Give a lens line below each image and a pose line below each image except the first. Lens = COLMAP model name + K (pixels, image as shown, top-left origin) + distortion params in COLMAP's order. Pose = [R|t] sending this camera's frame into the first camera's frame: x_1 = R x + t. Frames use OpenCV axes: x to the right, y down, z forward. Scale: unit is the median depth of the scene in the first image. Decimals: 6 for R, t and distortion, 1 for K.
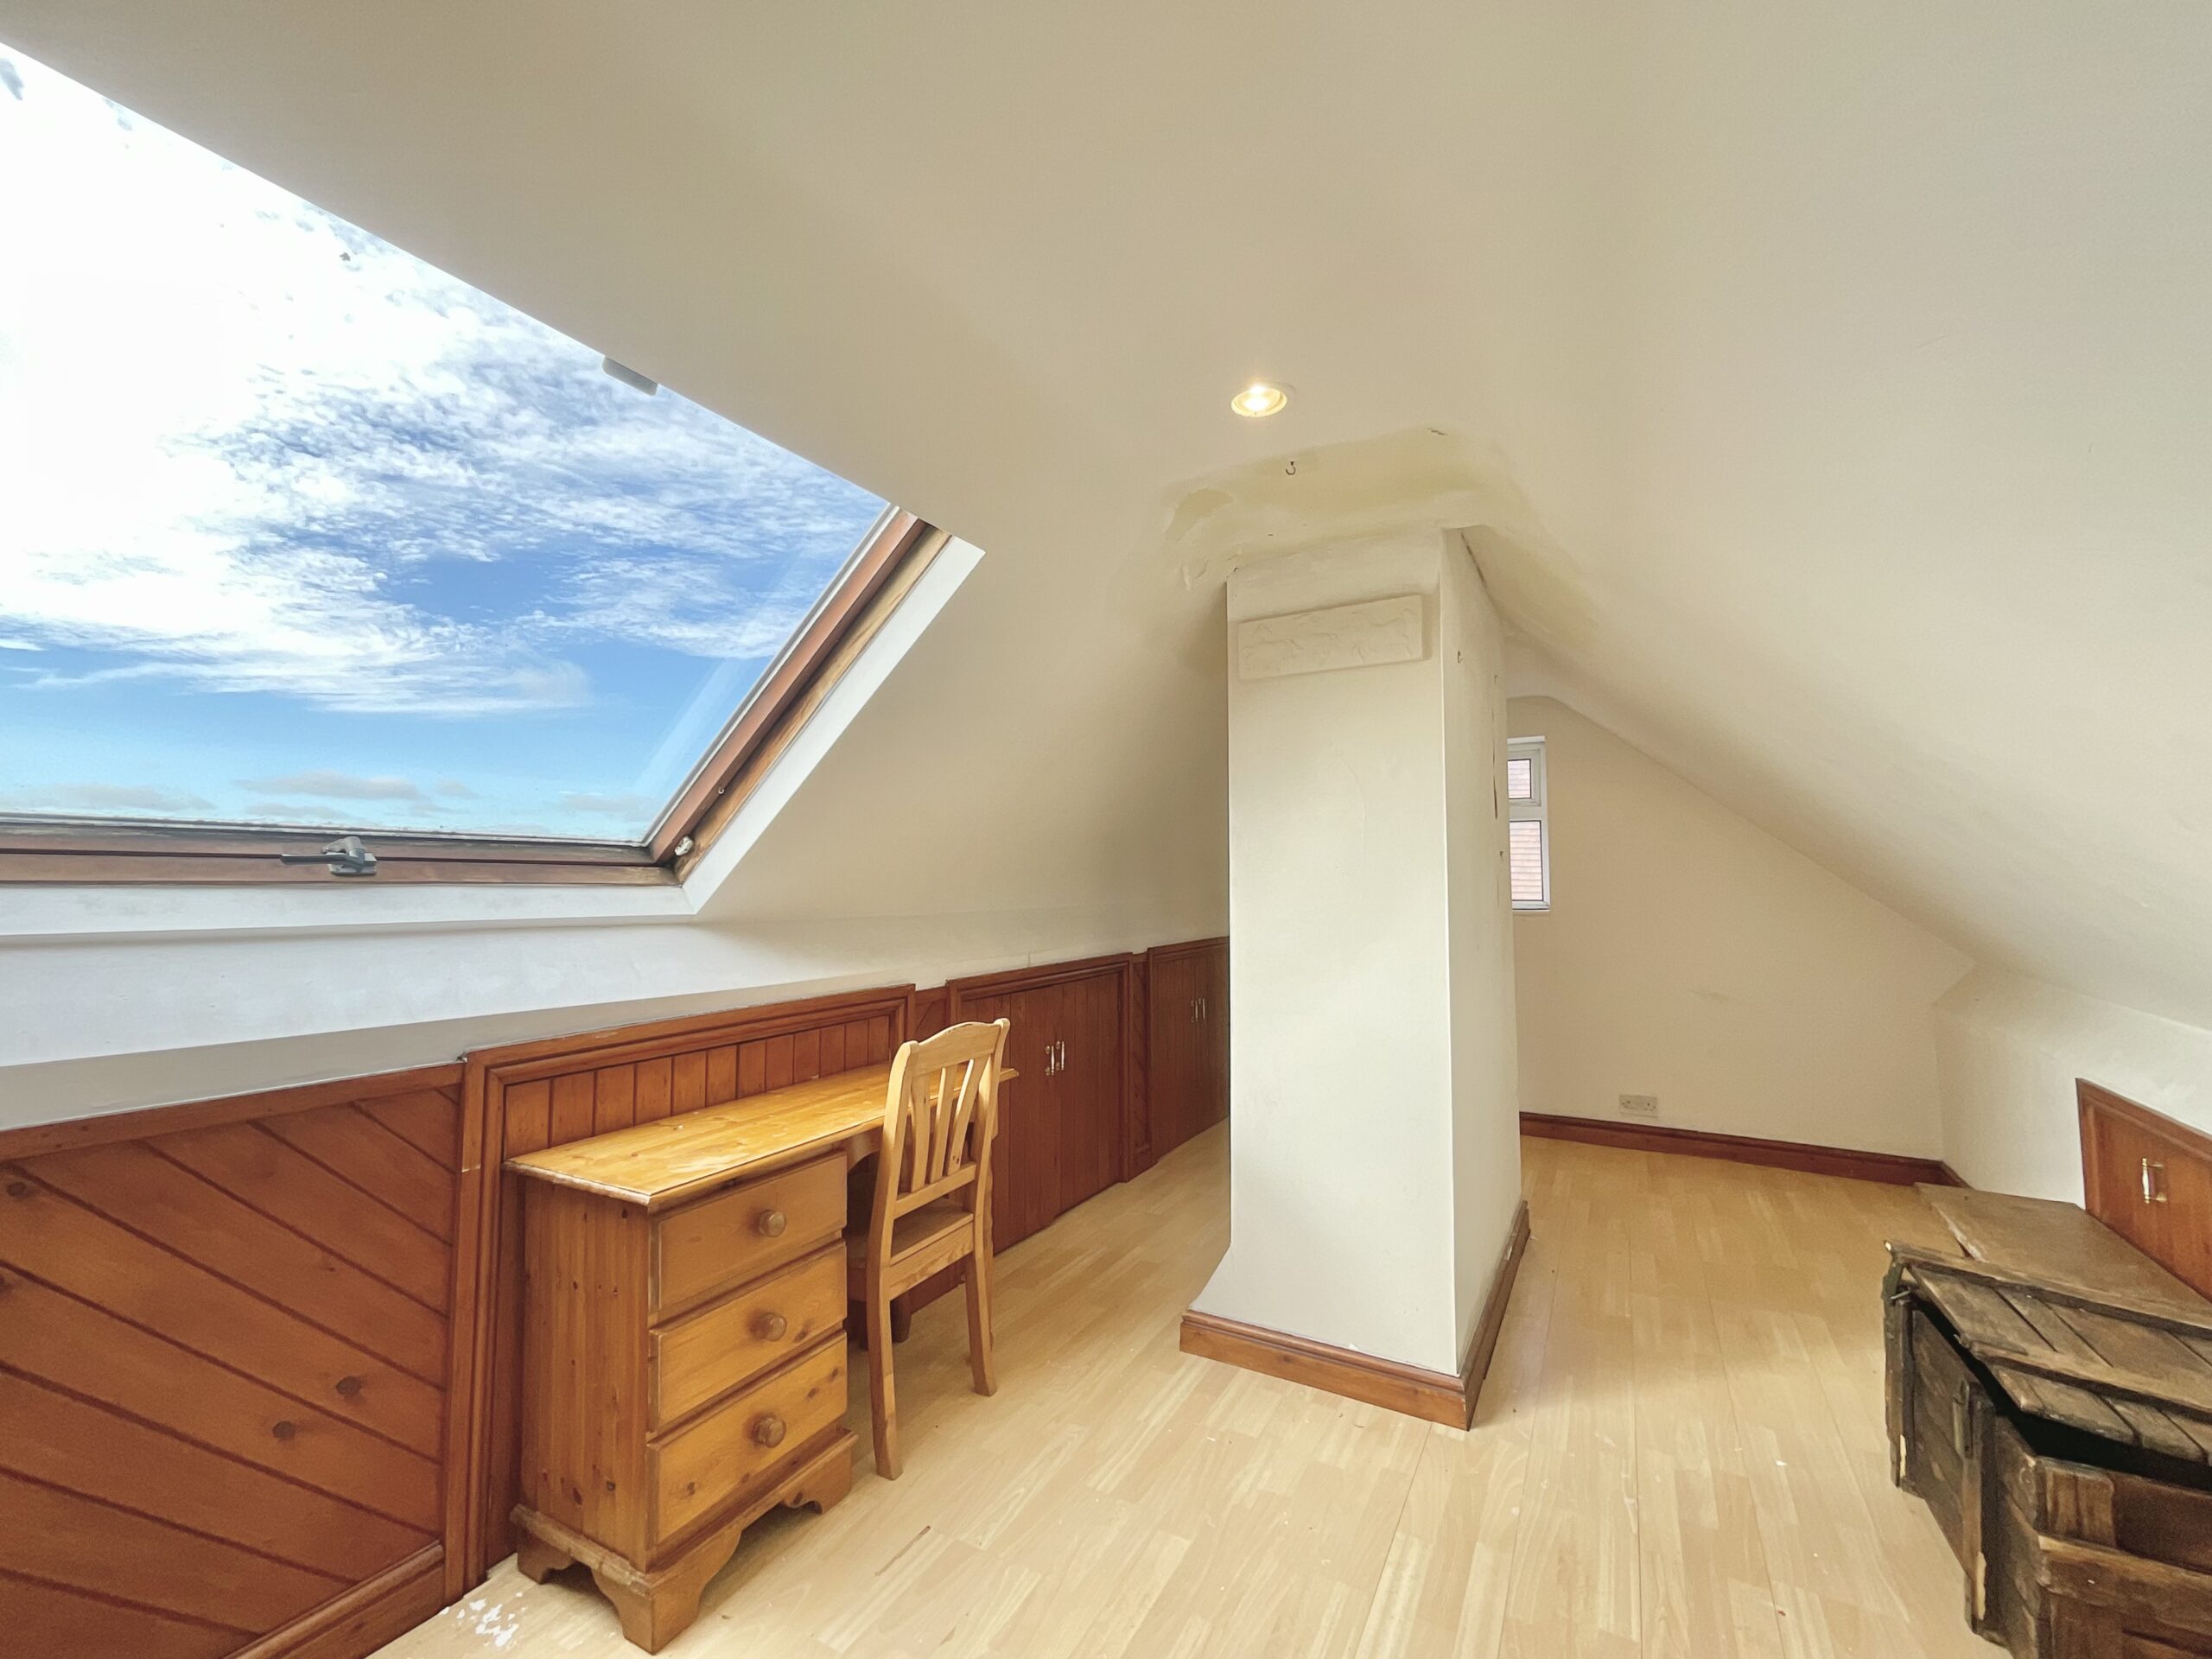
lens RADIAL K [[900.8, 0, 1112.0], [0, 900.8, 834.3], [0, 0, 1]] dist [0.000414, -0.000733]
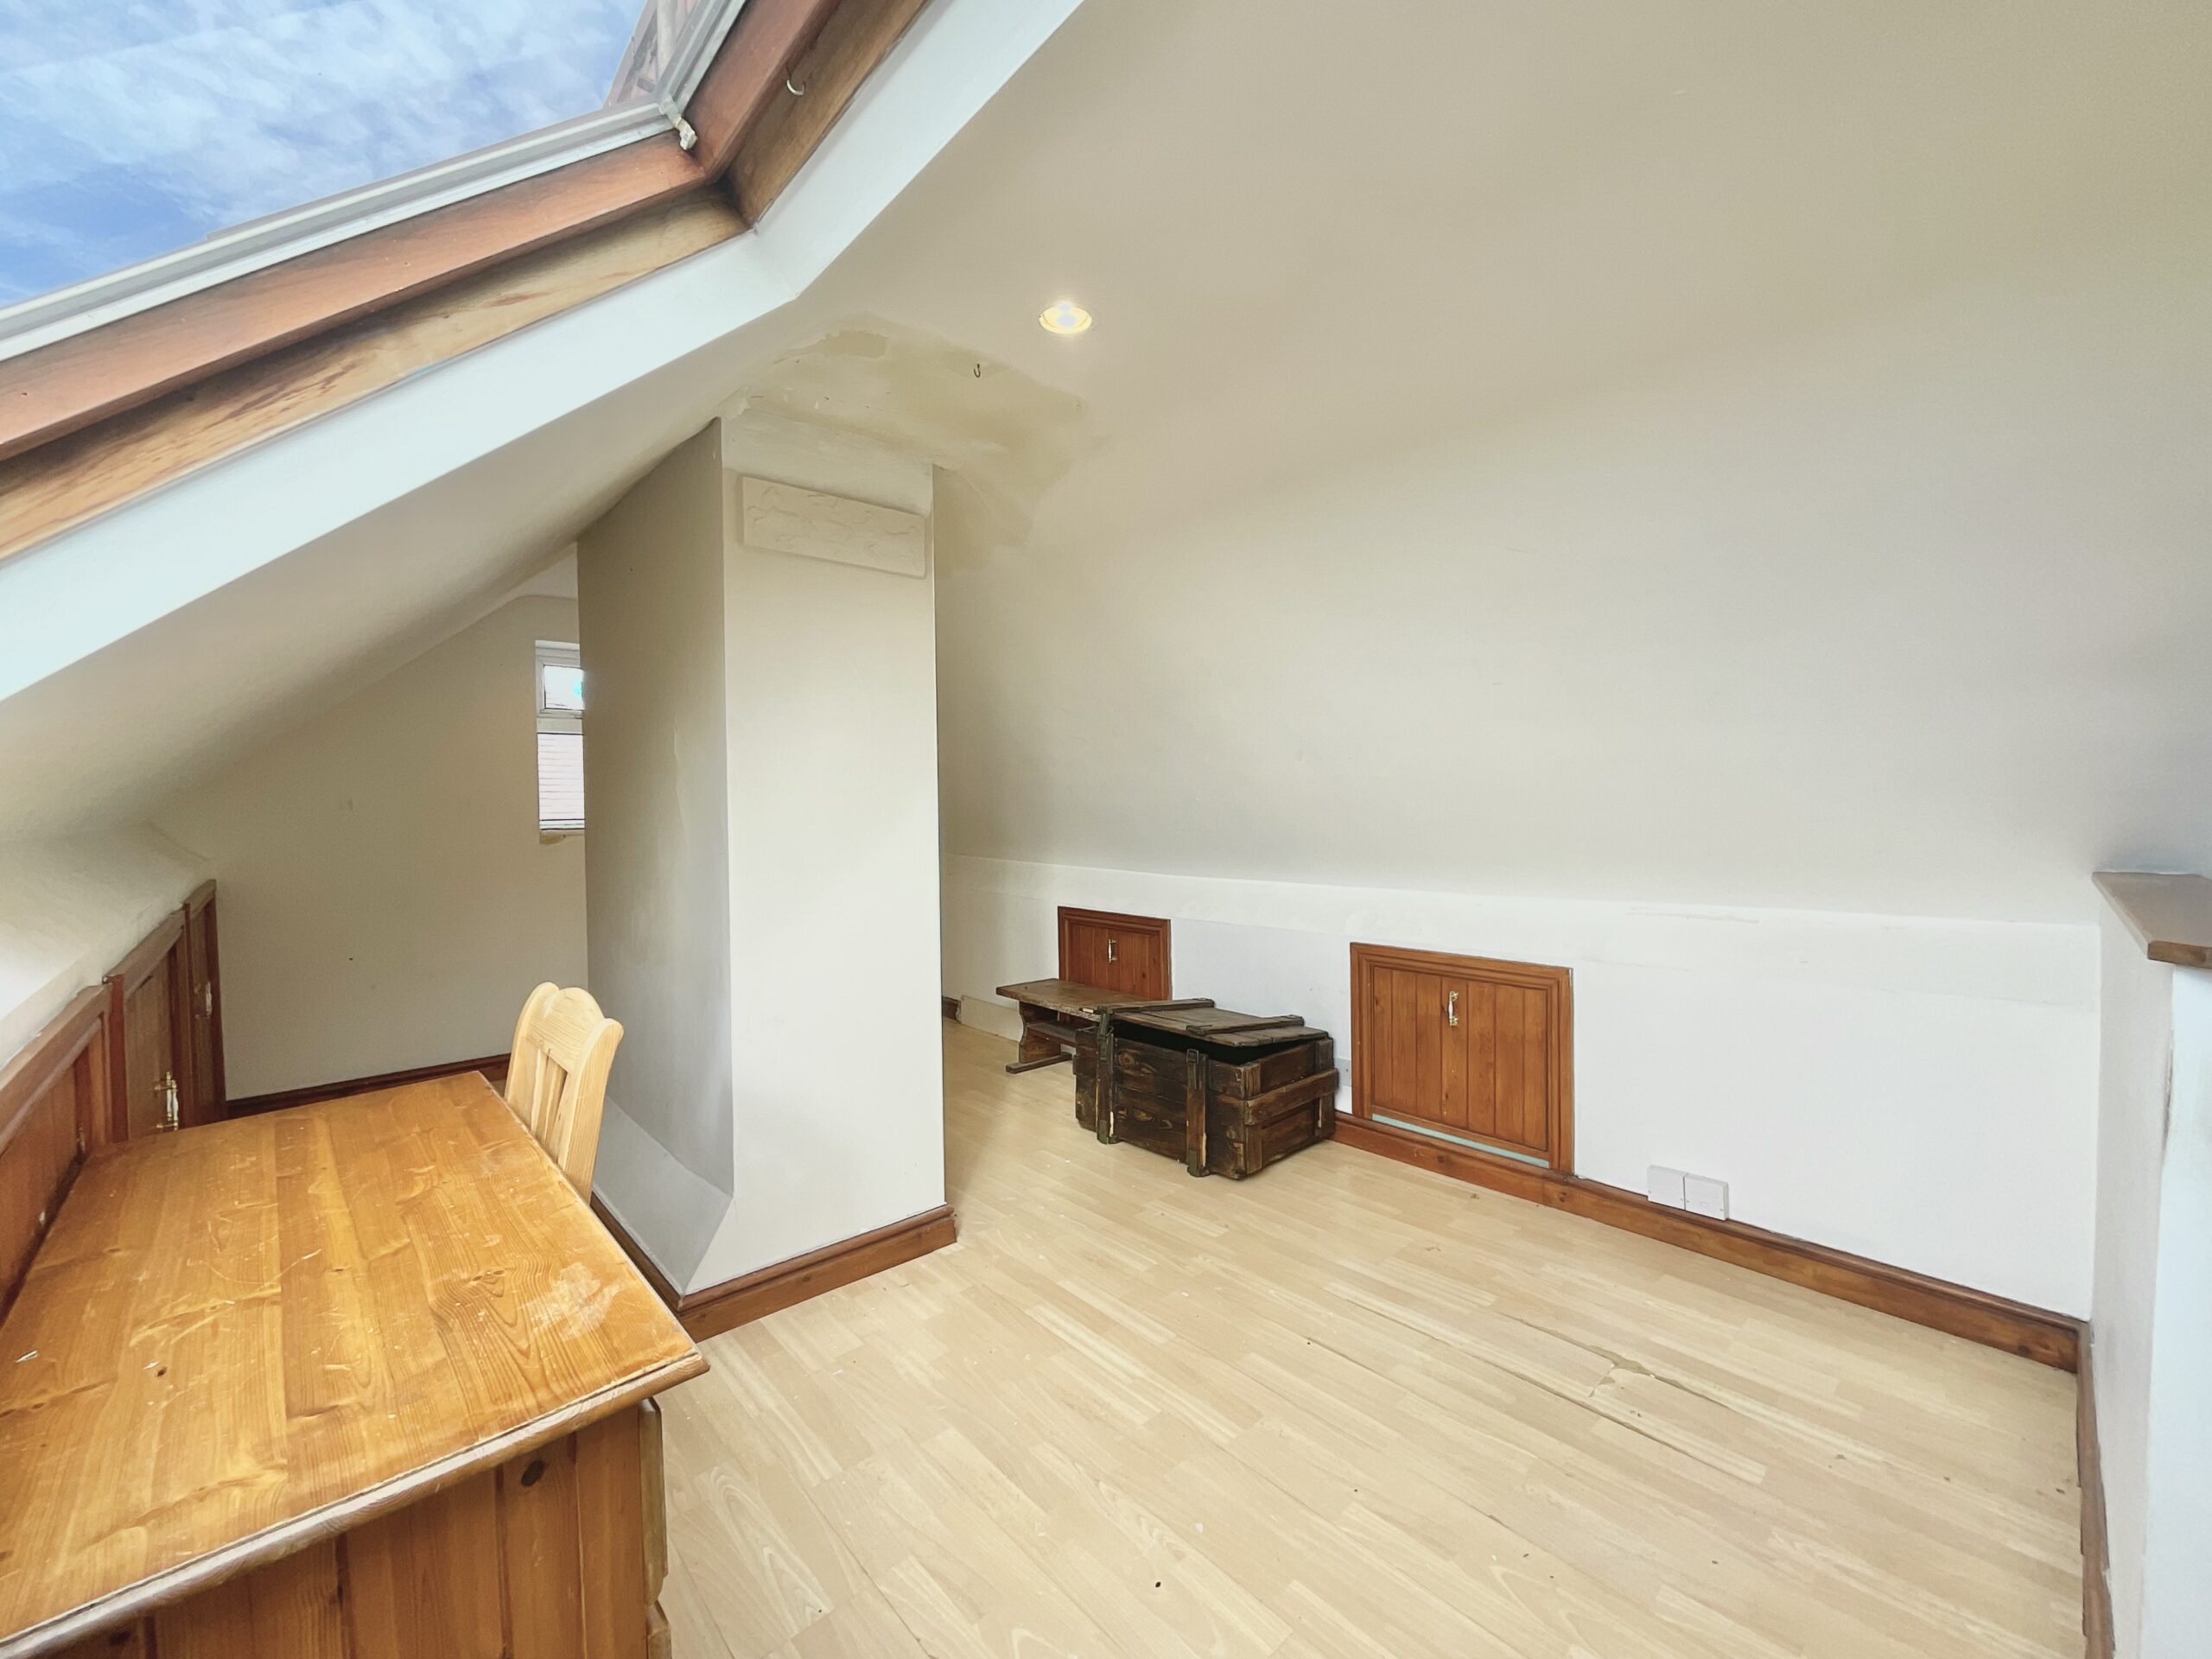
lens RADIAL K [[900.8, 0, 1115.4], [0, 900.8, 830.6], [0, 0, 1]] dist [0.000414, -0.000733]
pose [[0.298481, -0.027913, 0.954007, -0.789572], [-0.041323, 0.998257, 0.042136, 0.067742], [-0.953521, -0.052000, 0.296807, 0.553940]]
